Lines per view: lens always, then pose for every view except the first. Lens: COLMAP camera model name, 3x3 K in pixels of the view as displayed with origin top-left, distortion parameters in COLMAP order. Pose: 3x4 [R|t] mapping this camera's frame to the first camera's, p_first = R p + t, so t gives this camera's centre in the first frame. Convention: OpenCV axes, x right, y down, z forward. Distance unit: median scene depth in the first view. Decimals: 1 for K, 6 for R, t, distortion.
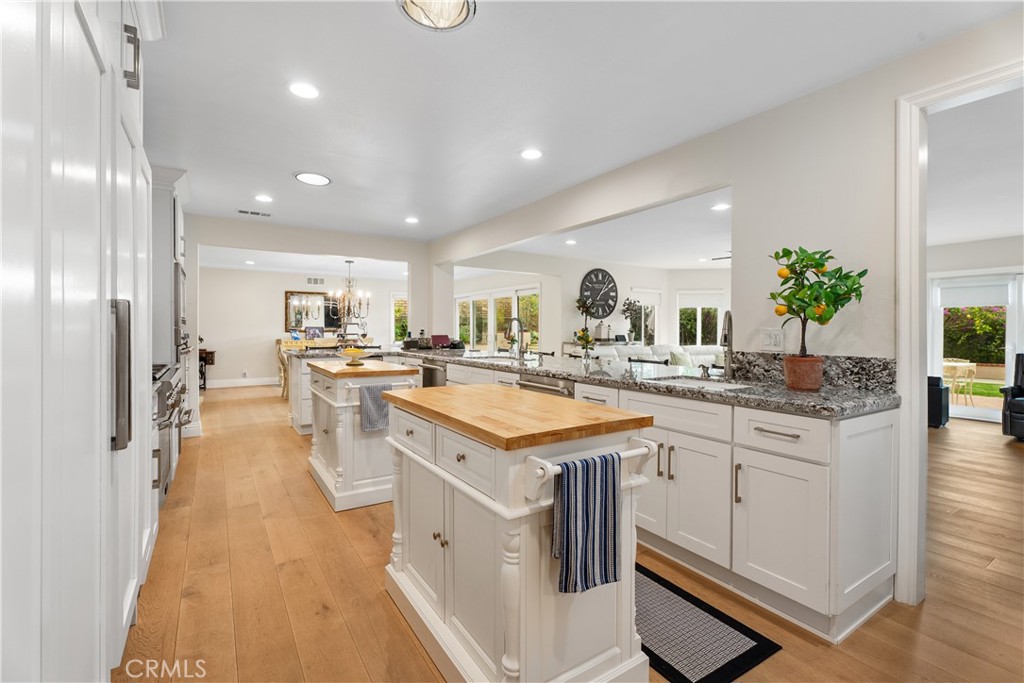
lens RADIAL K [[459.0, 0, 515.8], [0, 459.0, 335.6], [0, 0, 1]] dist [-0.002853, 0.000222]
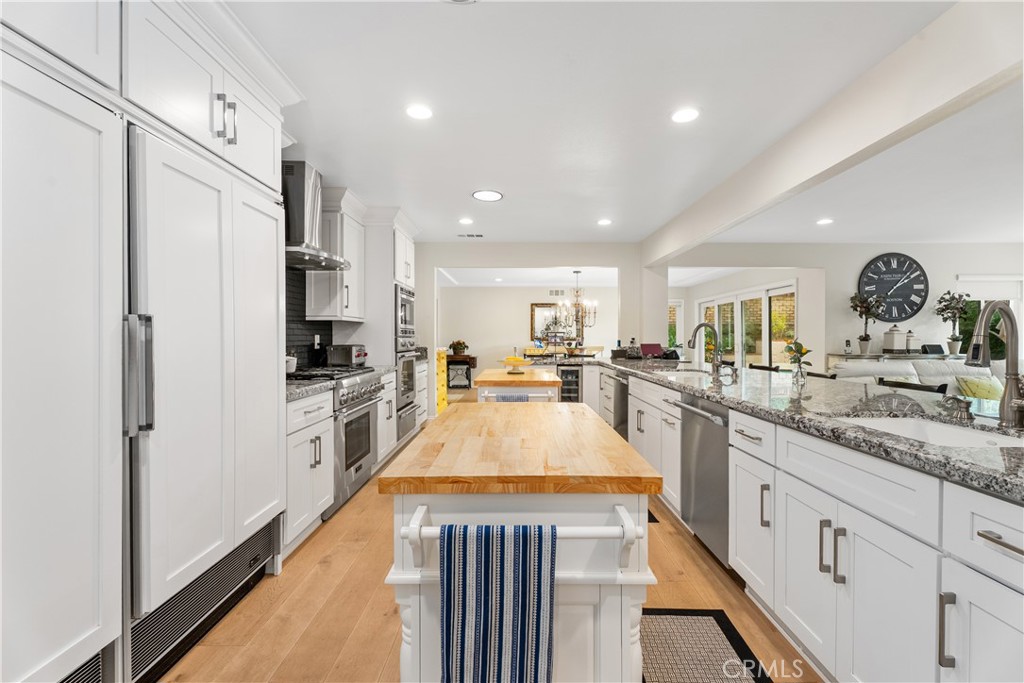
lens RADIAL K [[459.0, 0, 509.6], [0, 459.0, 343.1], [0, 0, 1]] dist [-0.002853, 0.000222]
pose [[0.832175, 0.002330, -0.554509, 0.082639], [-0.003876, 0.999991, -0.001615, -0.000267], [0.554500, 0.003493, 0.832176, 0.067217]]
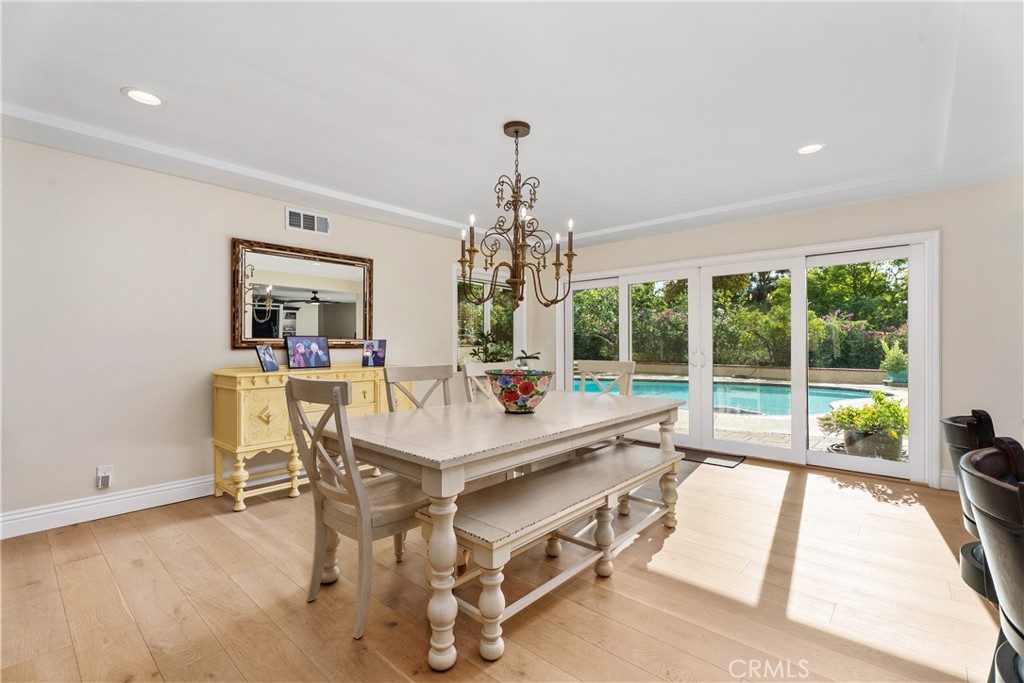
lens RADIAL K [[459.0, 0, 519.9], [0, 459.0, 340.4], [0, 0, 1]] dist [-0.002853, 0.000222]
pose [[0.963179, -0.001416, 0.268859, -0.471953], [0.005204, 0.999897, -0.013376, -0.010950], [-0.268812, 0.014282, 0.963087, 0.726809]]
